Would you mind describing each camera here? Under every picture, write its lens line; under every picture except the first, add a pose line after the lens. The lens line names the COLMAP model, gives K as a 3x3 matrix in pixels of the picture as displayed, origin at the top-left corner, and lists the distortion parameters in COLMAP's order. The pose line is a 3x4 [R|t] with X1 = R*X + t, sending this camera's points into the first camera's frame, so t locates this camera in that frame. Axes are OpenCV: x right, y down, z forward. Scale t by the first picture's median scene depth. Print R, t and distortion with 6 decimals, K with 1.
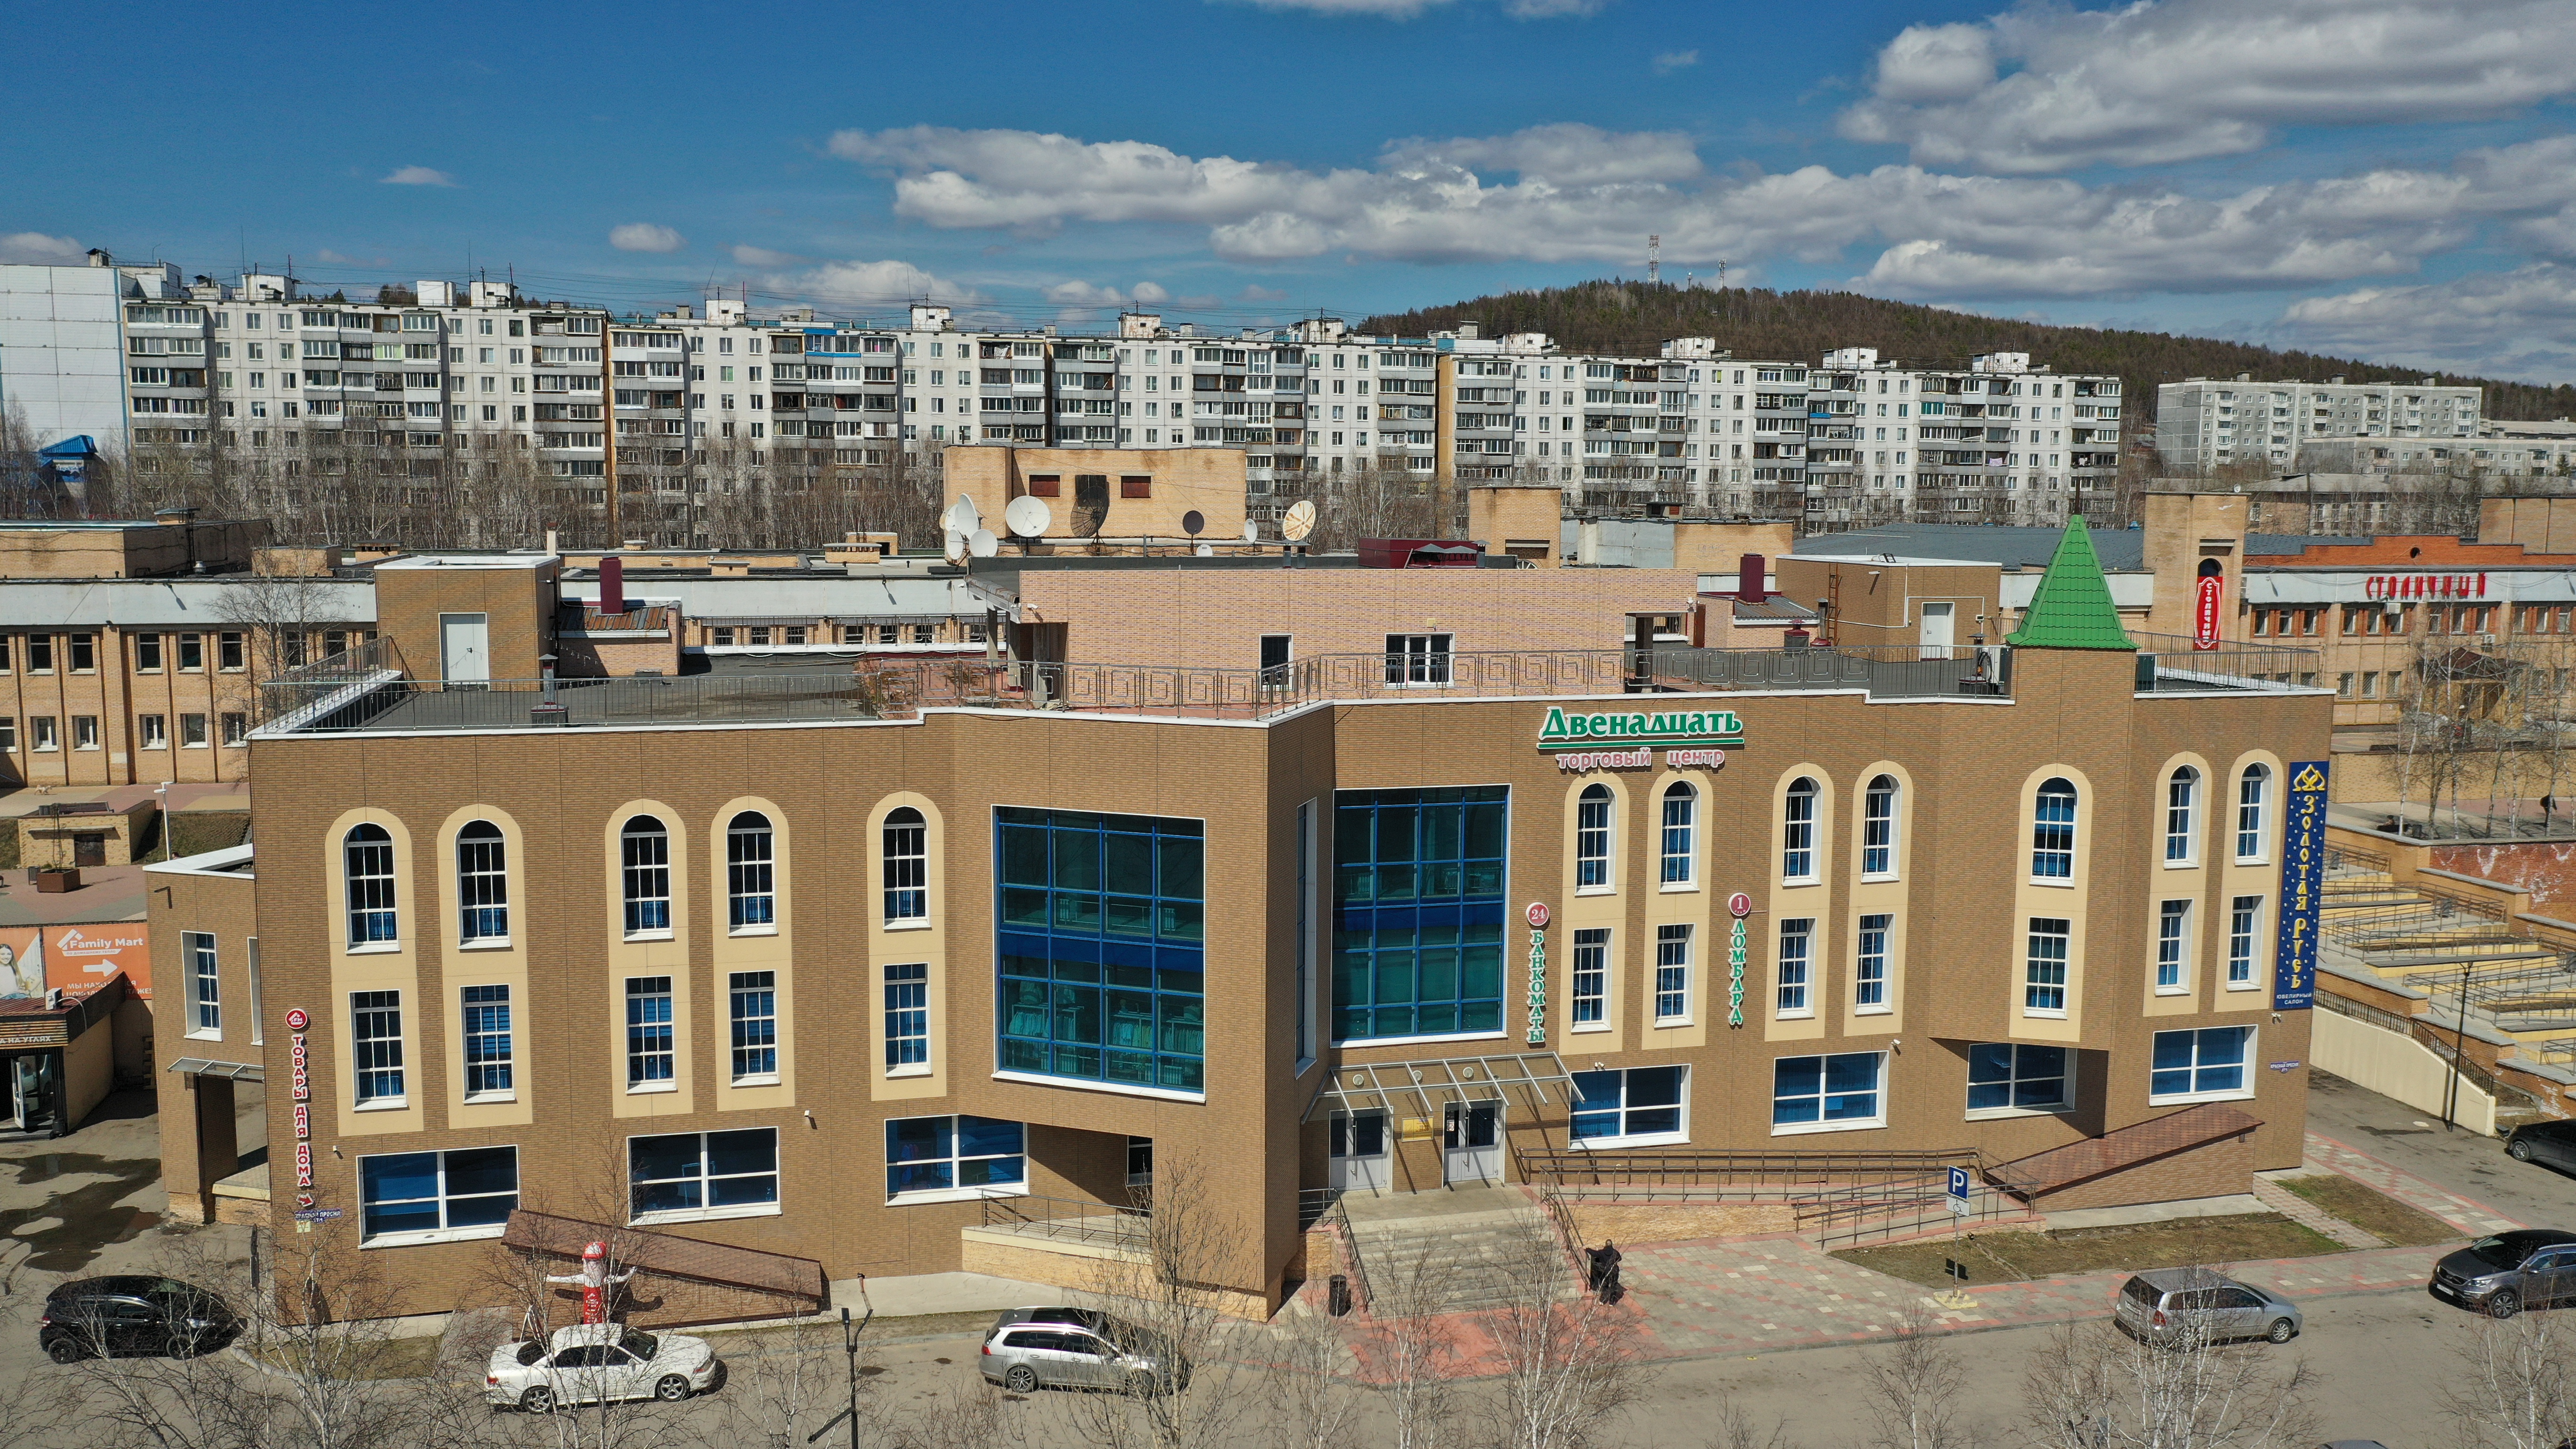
lens RADIAL K [[2038.1, 0, 1290.4], [0, 2038.1, 725.8], [0, 0, 1]] dist [0.000459, 0.000730]
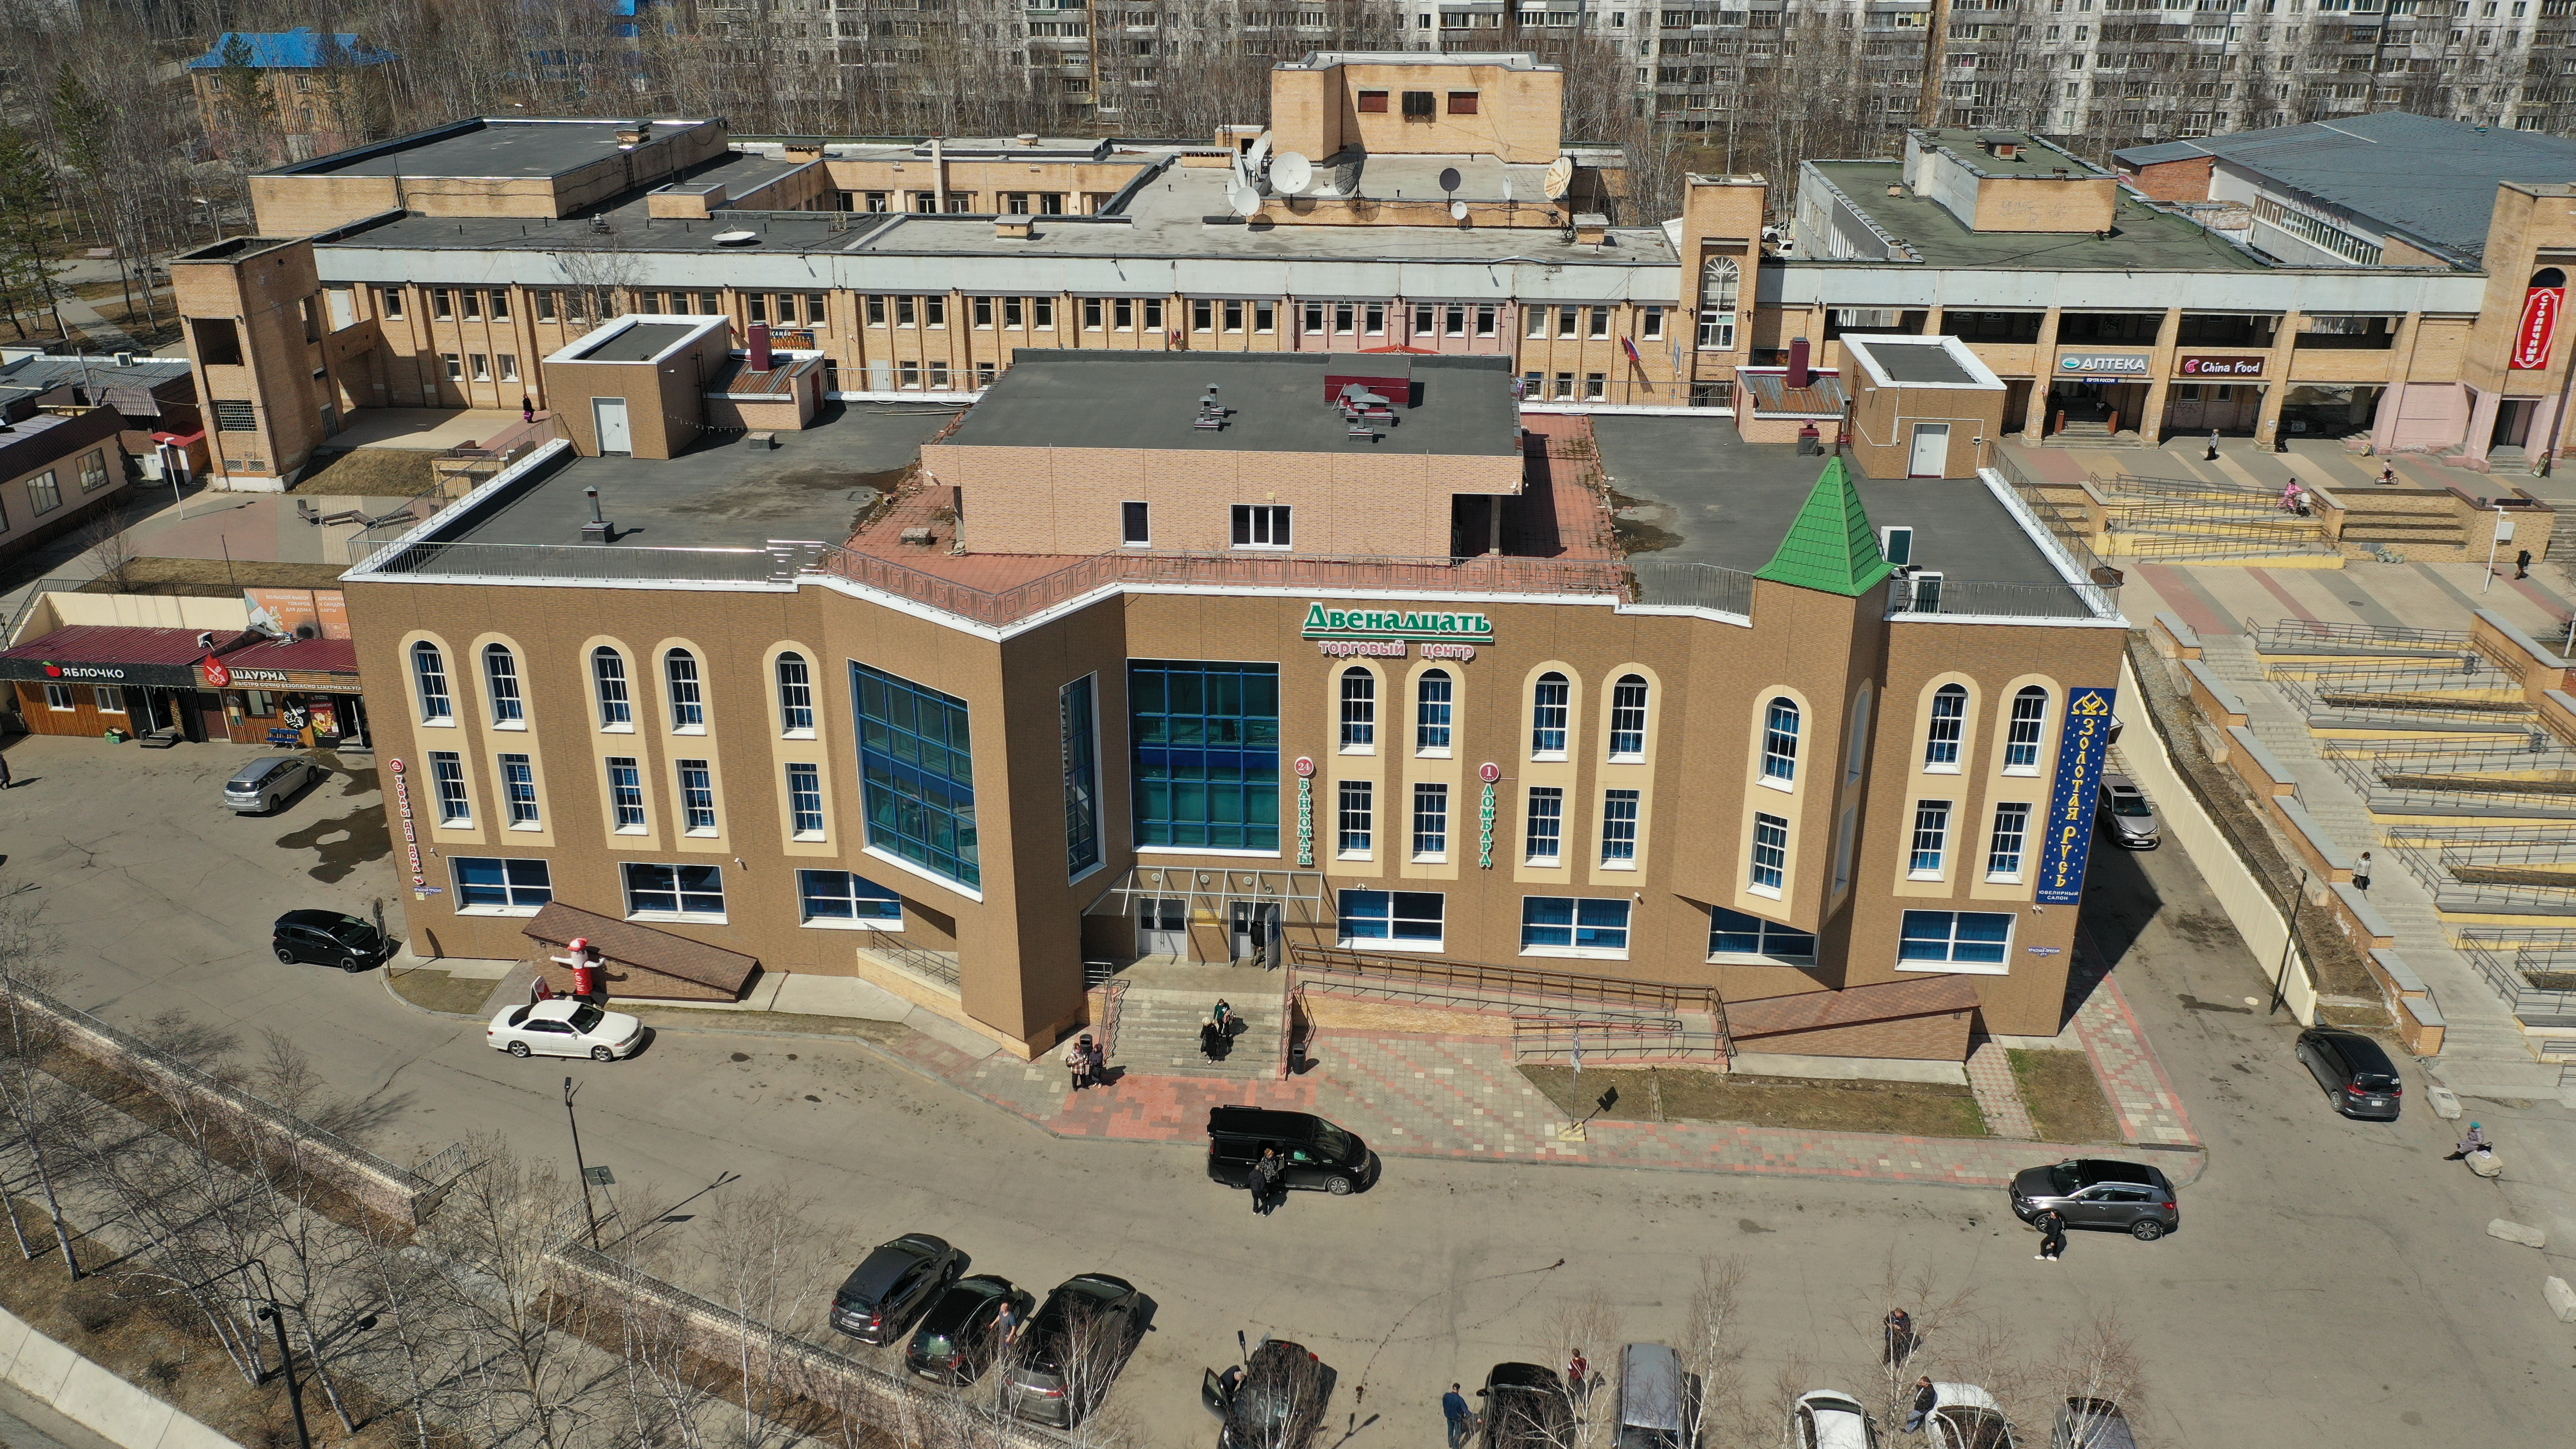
lens RADIAL K [[2038.1, 0, 1292.6], [0, 2038.1, 728.4], [0, 0, 1]] dist [0.000459, 0.000730]
pose [[0.945042, 0.121811, -0.303411, 0.434116], [-0.030164, 0.956531, 0.290067, -0.252611], [0.325556, -0.264974, 0.907636, -0.079845]]
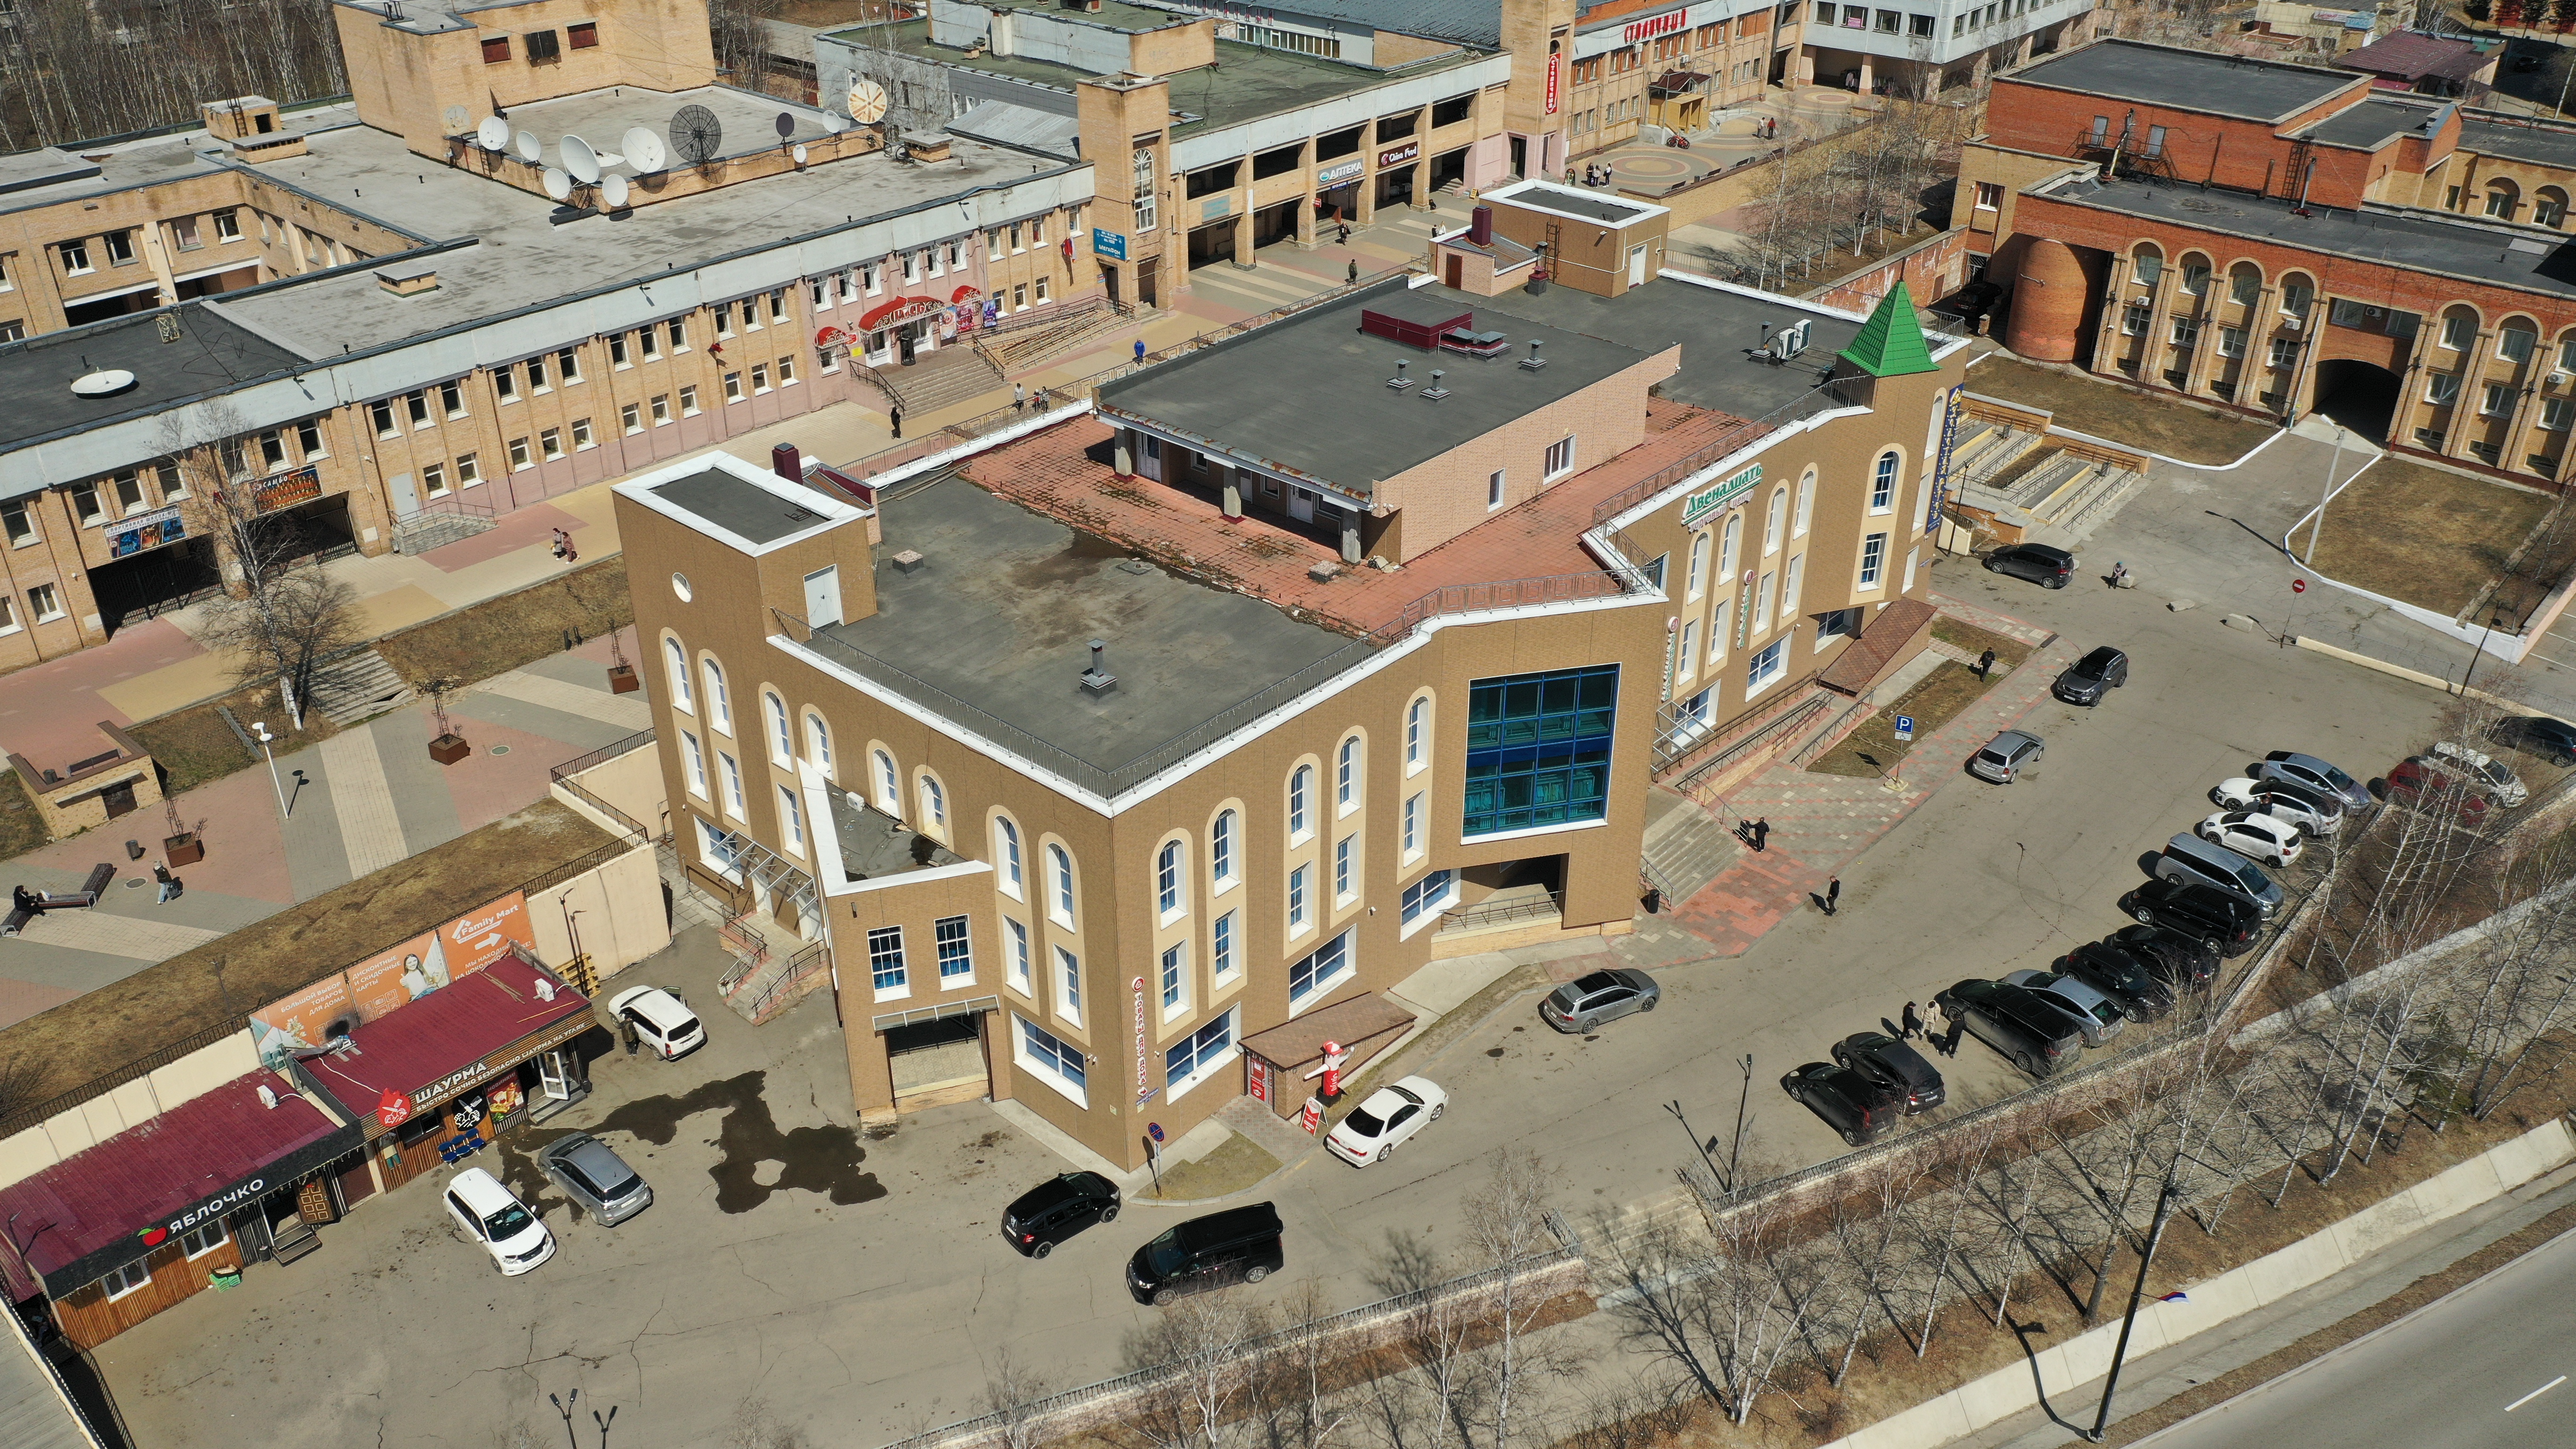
lens RADIAL K [[2038.1, 0, 1291.6], [0, 2038.1, 725.3], [0, 0, 1]] dist [0.000459, 0.000730]
pose [[0.830924, -0.282672, 0.479231, -0.789790], [0.069742, 0.907450, 0.414332, -0.445841], [-0.551998, -0.310856, 0.773735, -0.040576]]
